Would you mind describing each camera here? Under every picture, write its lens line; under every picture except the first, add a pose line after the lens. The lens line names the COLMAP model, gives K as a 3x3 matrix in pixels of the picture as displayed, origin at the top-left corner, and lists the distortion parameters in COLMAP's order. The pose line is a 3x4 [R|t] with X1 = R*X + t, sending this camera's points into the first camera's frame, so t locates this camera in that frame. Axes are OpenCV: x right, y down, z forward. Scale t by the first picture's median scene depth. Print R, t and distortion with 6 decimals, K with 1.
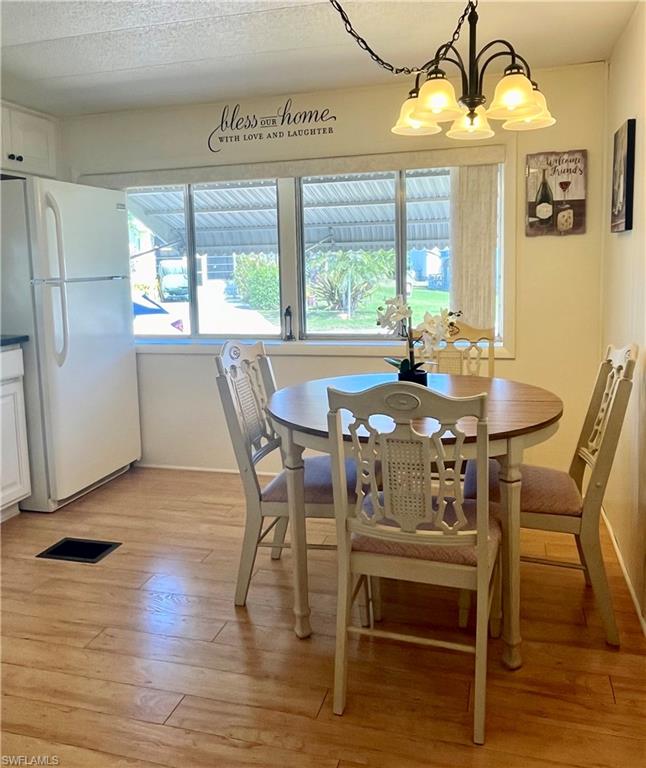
lens RADIAL K [[621.9, 0, 324.3], [0, 621.9, 333.0], [0, 0, 1]] dist [0.013578, -0.008000]
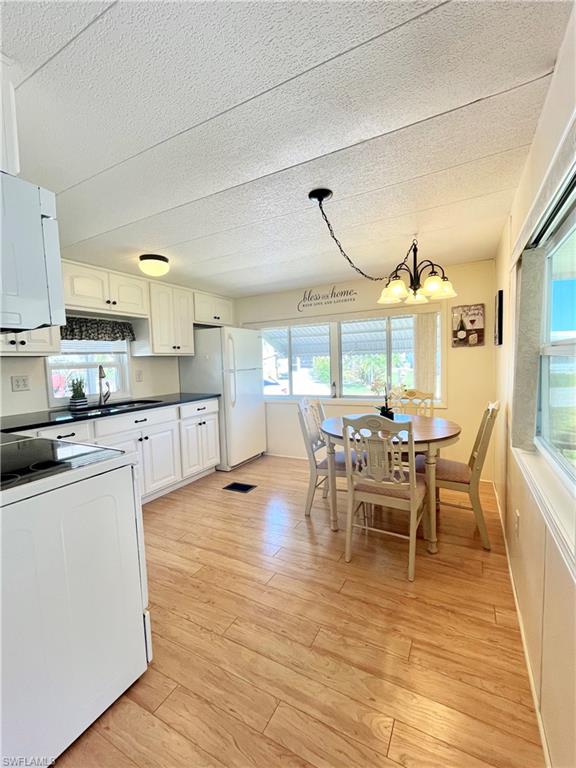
lens RADIAL K [[320.8, 0, 288.7], [0, 320.8, 382.5], [0, 0, 1]] dist [-0.002088, -0.000064]
pose [[0.975327, 0.004173, -0.220725, 0.046663], [-0.012952, 0.999181, -0.038344, 0.005206], [0.220384, 0.040257, 0.974582, -0.140026]]
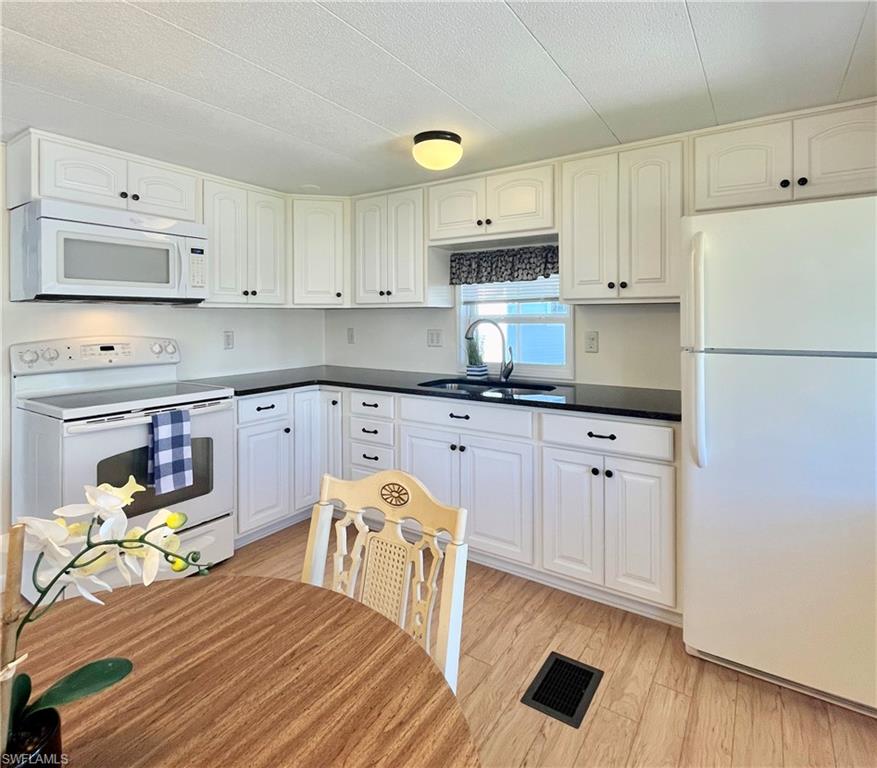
lens RADIAL K [[486.5, 0, 446.6], [0, 486.5, 317.3], [0, 0, 1]] dist [-0.006391, 0.003598]
pose [[-0.306587, 0.021689, -0.951595, 0.254703], [-0.098747, 0.993621, 0.054462, -0.151185], [0.946707, 0.110665, -0.302490, 1.084324]]
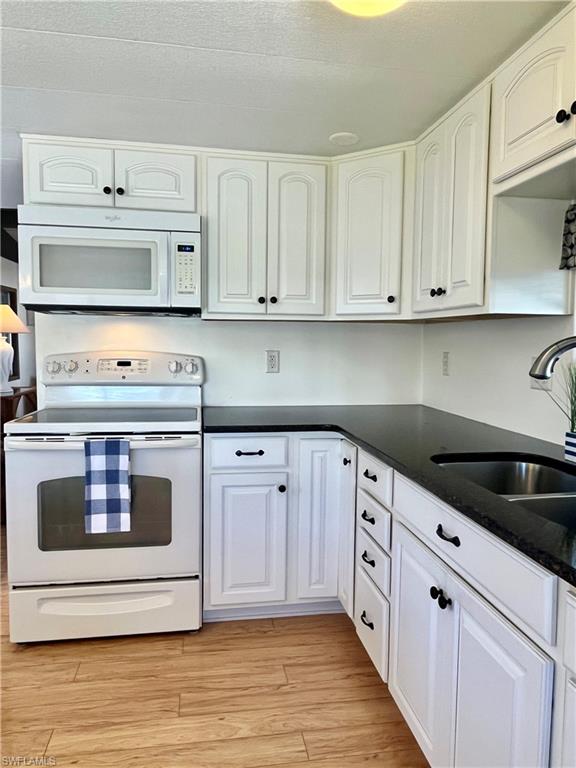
lens RADIAL K [[552.0, 0, 297.0], [0, 552.0, 382.8], [0, 0, 1]] dist [0.003364, -0.005101]
pose [[-0.900217, 0.041049, -0.433503, -0.328122], [-0.044893, 0.981492, 0.186164, -0.140664], [0.433122, 0.187049, -0.881713, 1.218448]]
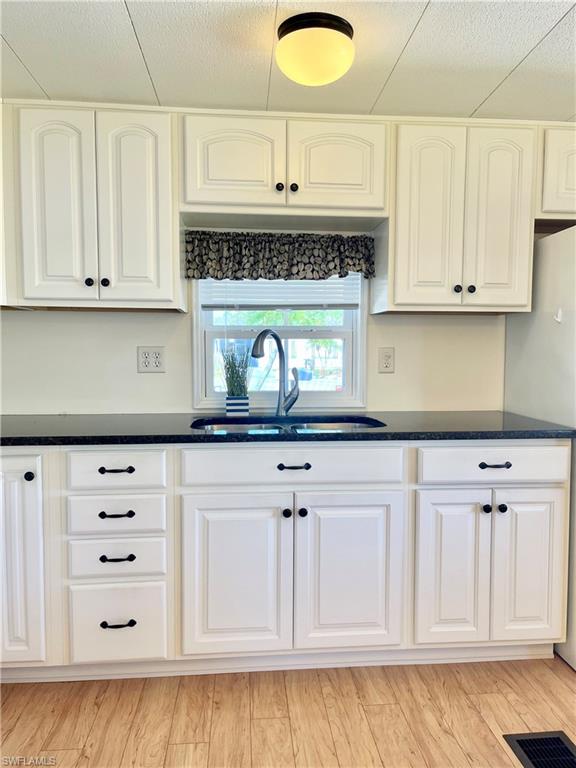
lens RADIAL K [[582.8, 0, 303.2], [0, 582.8, 382.9], [0, 0, 1]] dist [0.060706, -0.077198]
pose [[0.358886, 0.072640, -0.930550, 0.063451], [-0.116190, 0.992689, 0.032680, -0.043717], [0.926121, 0.096392, 0.364702, 0.532297]]
